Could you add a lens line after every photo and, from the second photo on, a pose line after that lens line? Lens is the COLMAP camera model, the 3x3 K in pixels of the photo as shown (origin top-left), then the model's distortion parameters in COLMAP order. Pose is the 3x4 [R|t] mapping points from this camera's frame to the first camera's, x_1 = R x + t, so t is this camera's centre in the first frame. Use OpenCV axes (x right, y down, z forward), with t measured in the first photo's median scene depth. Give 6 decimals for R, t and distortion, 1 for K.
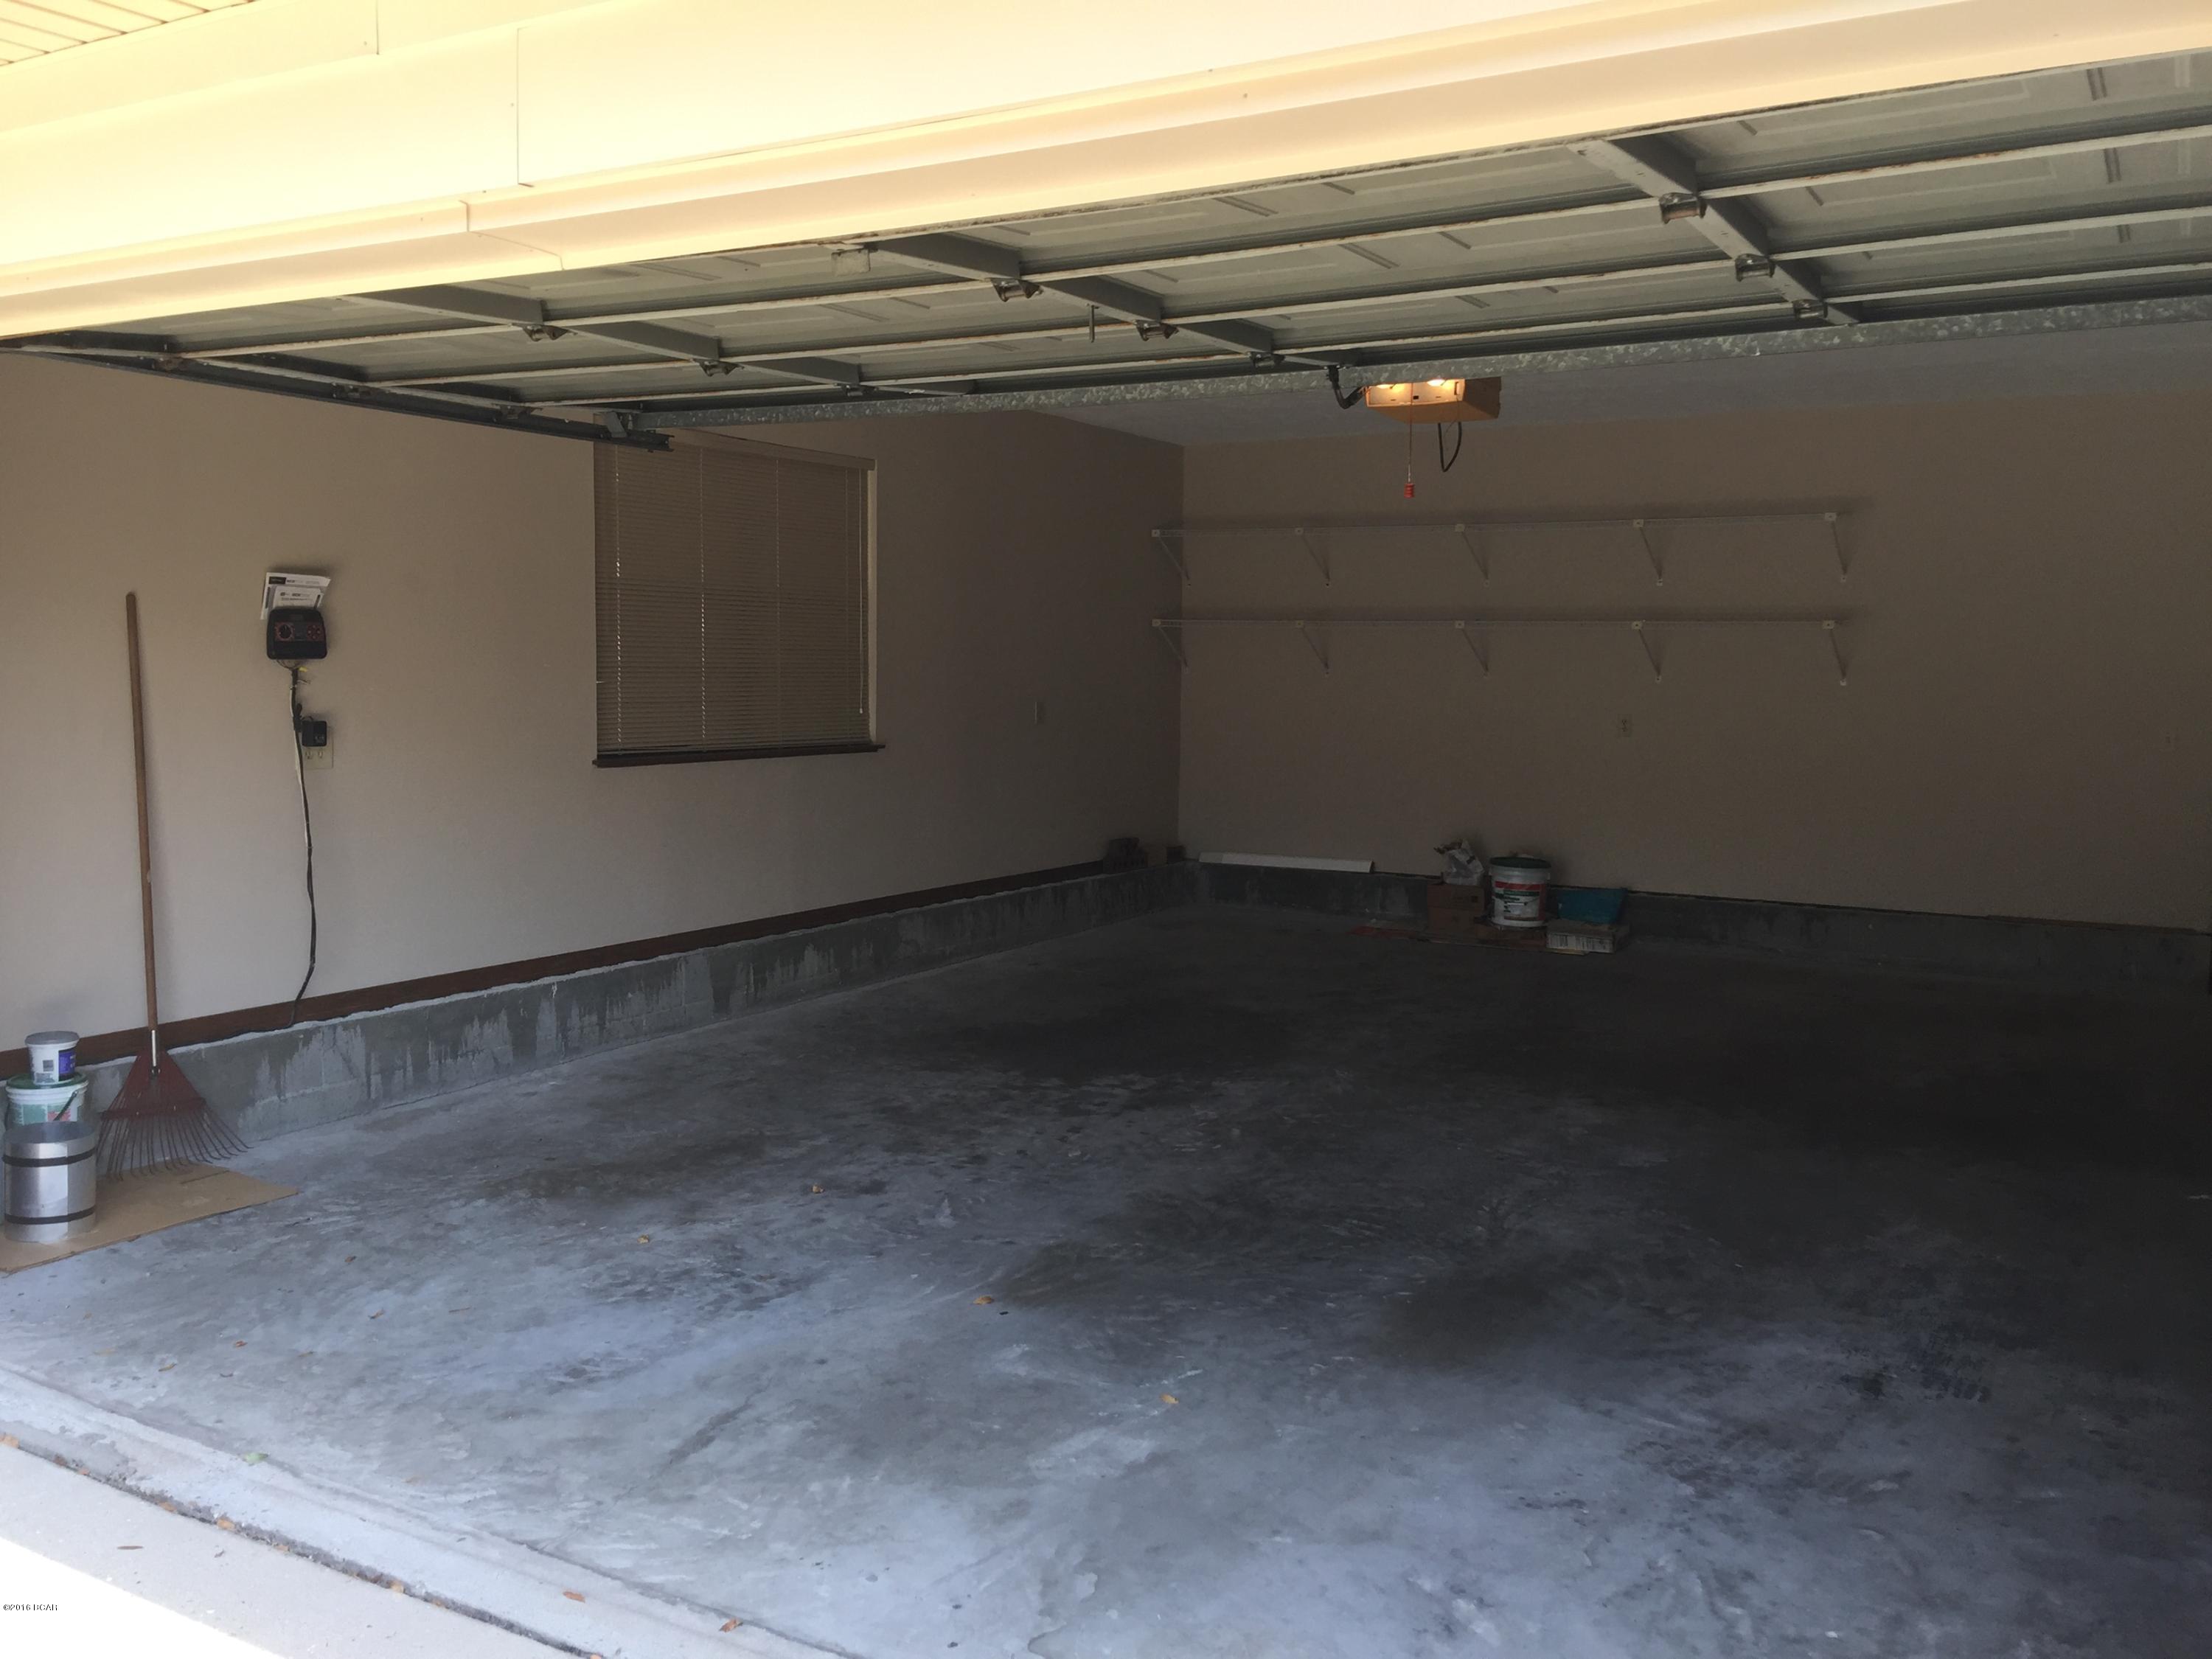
lens RADIAL K [[1863.7, 0, 1108.1], [0, 1863.7, 837.3], [0, 0, 1]] dist [0.083636, -0.109953]
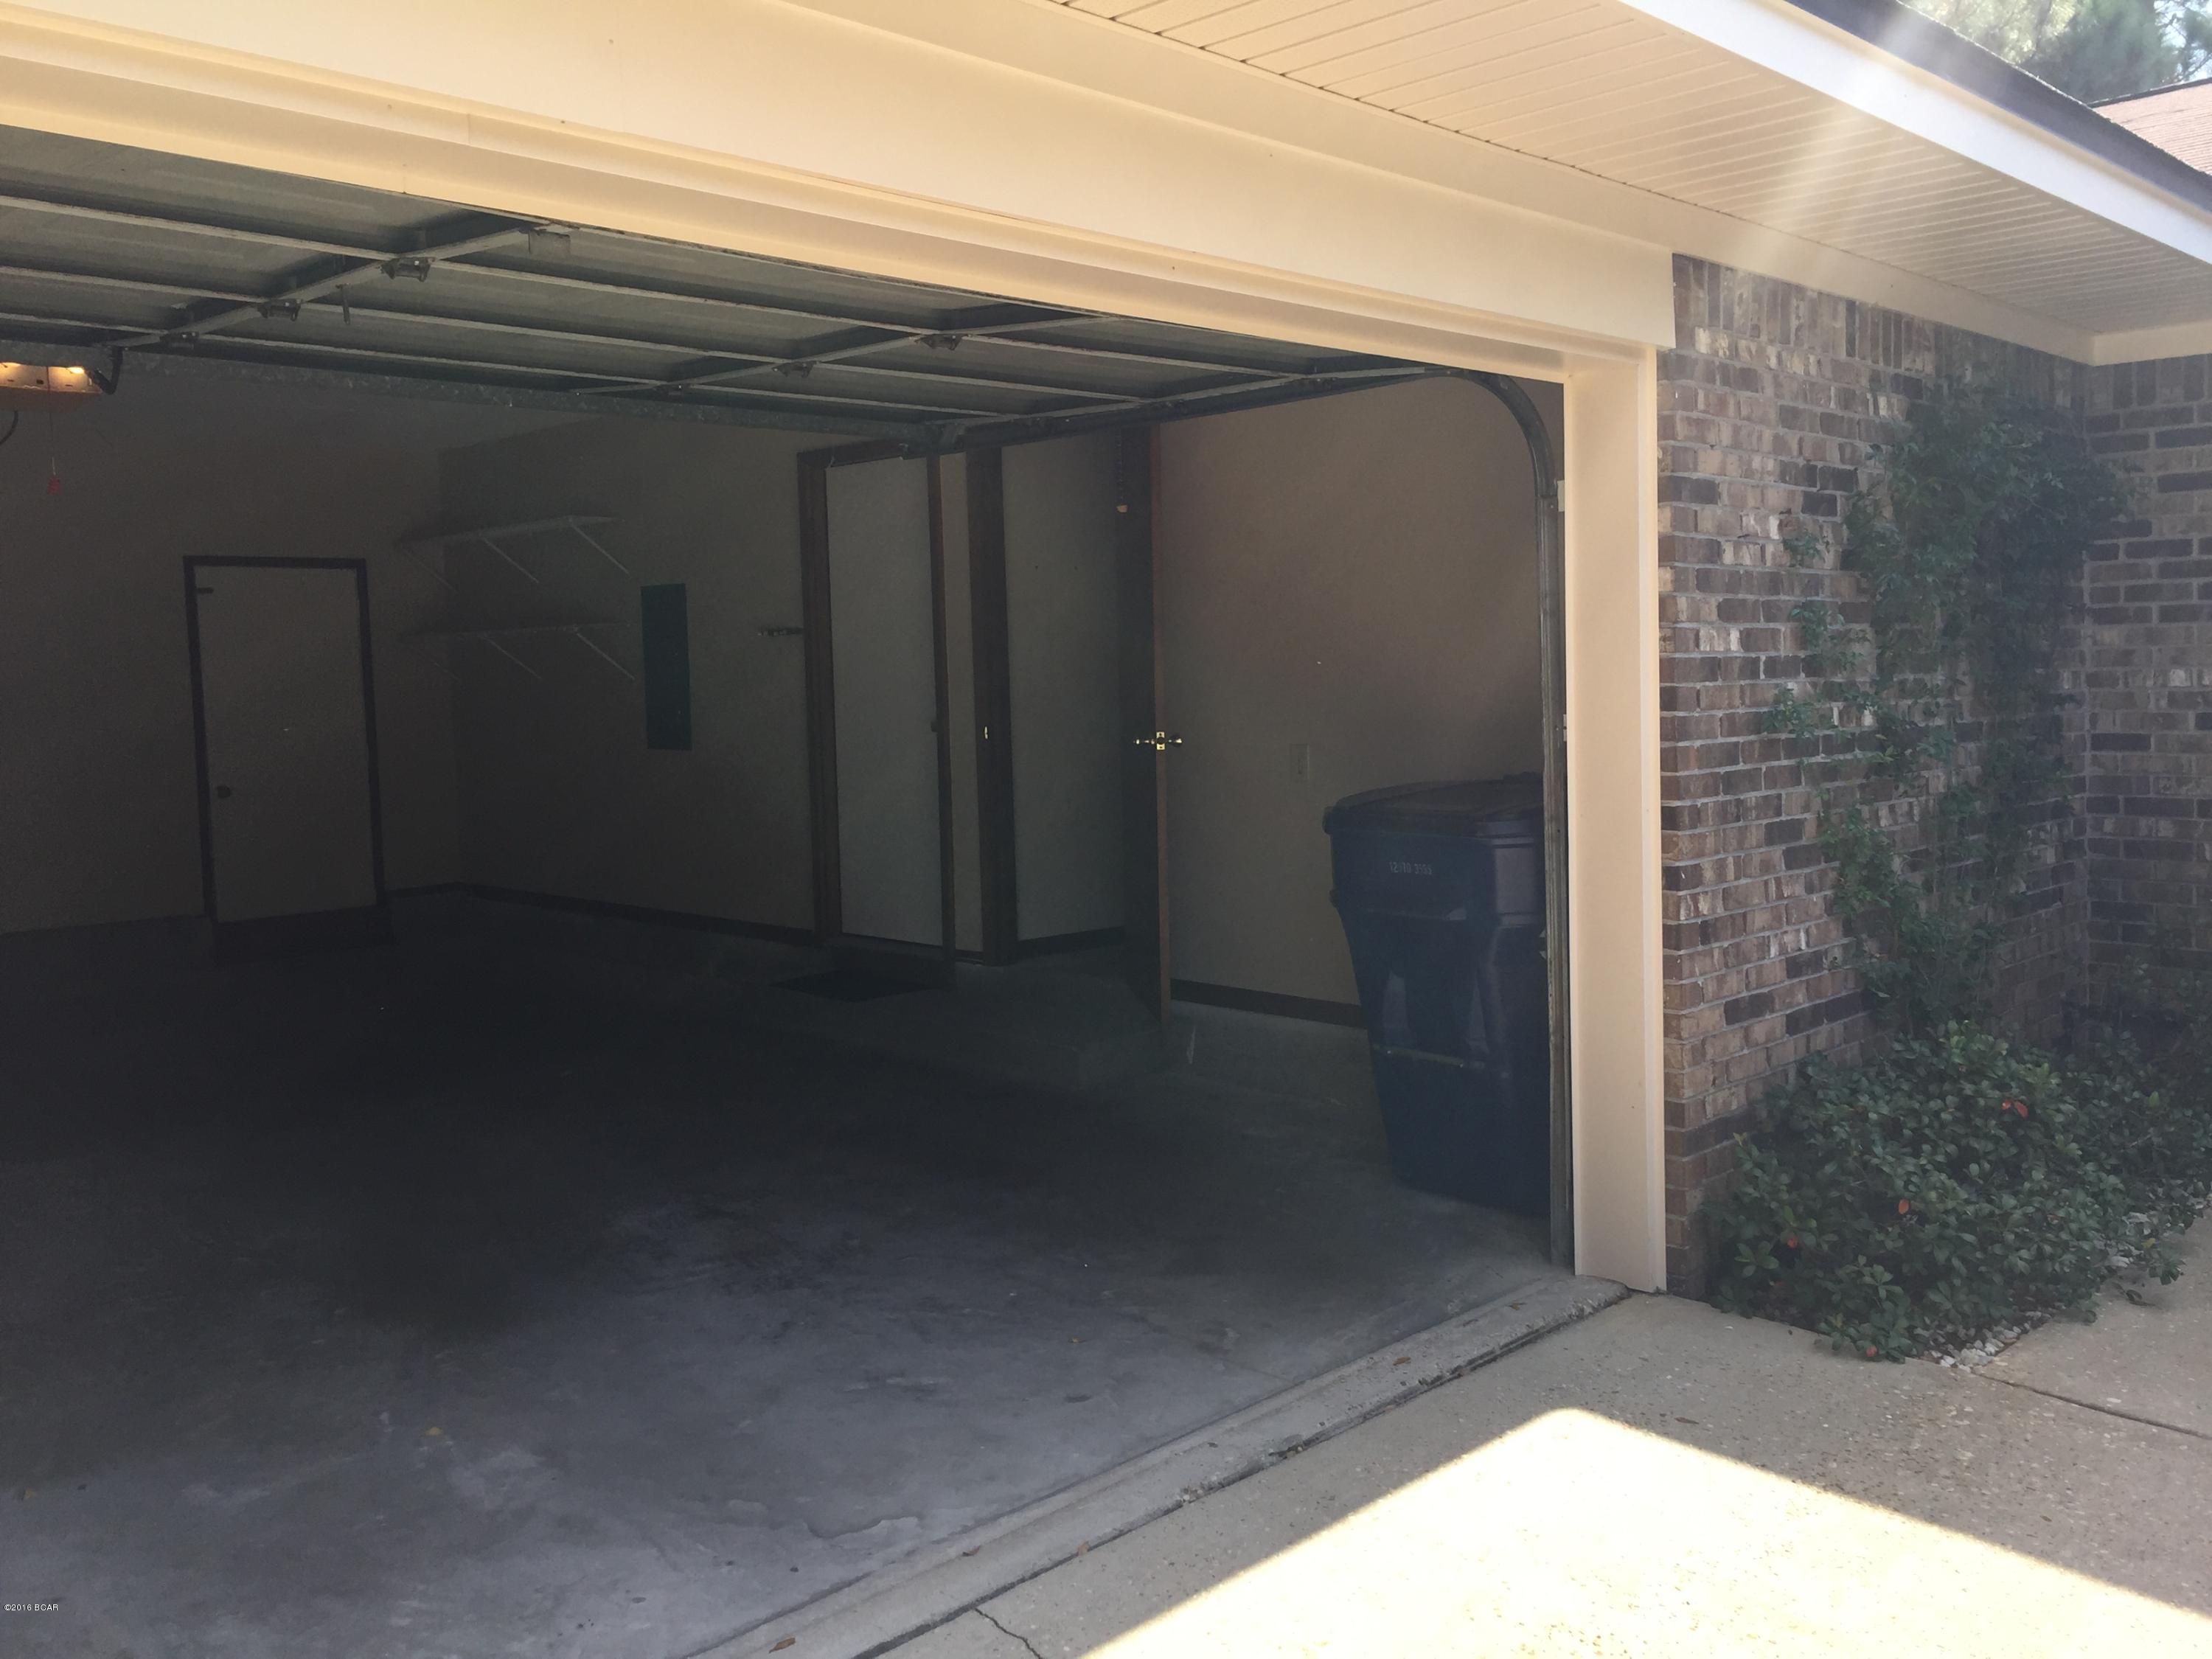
lens RADIAL K [[1863.7, 0, 1110.7], [0, 1863.7, 818.6], [0, 0, 1]] dist [0.083636, -0.109953]
pose [[0.260016, -0.090827, 0.961323, -0.841612], [0.115415, 0.991352, 0.062447, -0.034543], [-0.958682, 0.094714, 0.268251, 0.407676]]
